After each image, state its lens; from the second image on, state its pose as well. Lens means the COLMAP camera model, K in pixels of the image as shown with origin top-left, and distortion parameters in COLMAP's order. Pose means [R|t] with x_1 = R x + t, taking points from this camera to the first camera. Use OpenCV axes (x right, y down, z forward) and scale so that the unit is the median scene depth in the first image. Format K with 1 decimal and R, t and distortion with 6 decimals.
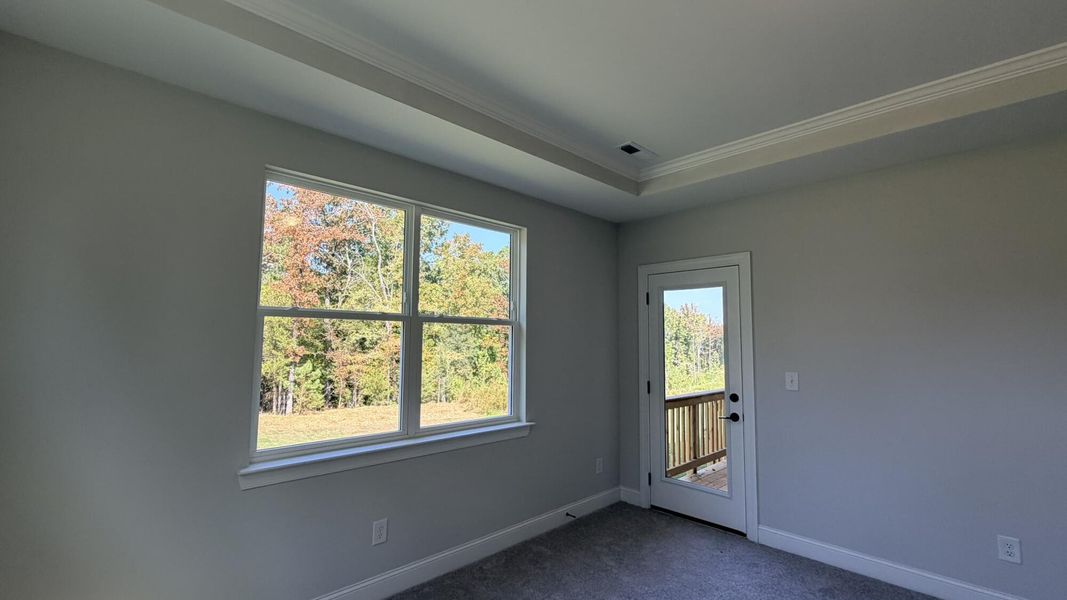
lens RADIAL K [[465.3, 0, 535.3], [0, 465.3, 303.3], [0, 0, 1]] dist [-0.001632, -0.001218]
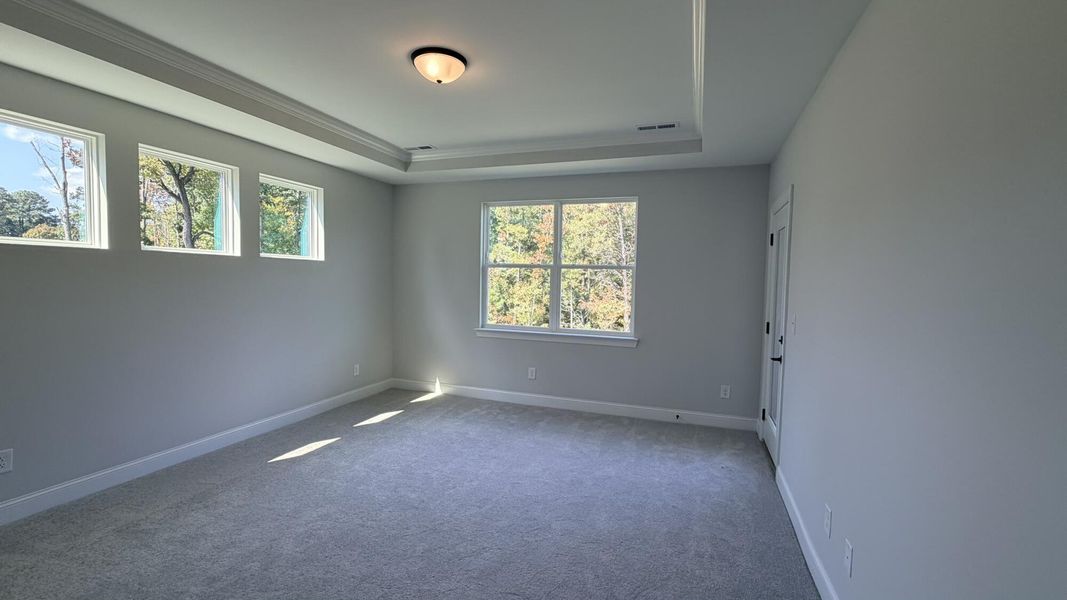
lens RADIAL K [[465.3, 0, 539.3], [0, 465.3, 303.6], [0, 0, 1]] dist [-0.001632, -0.001218]
pose [[0.451755, 0.044779, -0.891018, 1.235928], [0.045480, 0.996285, 0.073128, 0.041052], [0.890982, -0.073559, 0.448040, 0.134135]]
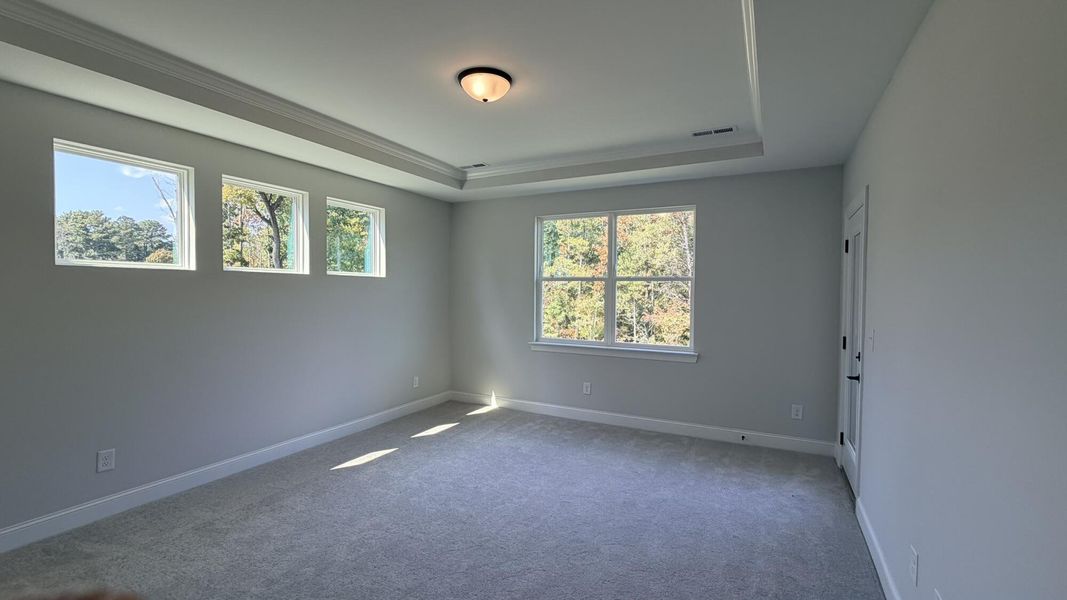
lens RADIAL K [[465.3, 0, 536.6], [0, 465.3, 304.2], [0, 0, 1]] dist [-0.001632, -0.001218]
pose [[0.322286, 0.018124, -0.946469, 1.235249], [0.060011, 0.997415, 0.039534, 0.040874], [0.944738, -0.069540, 0.320365, 0.167539]]
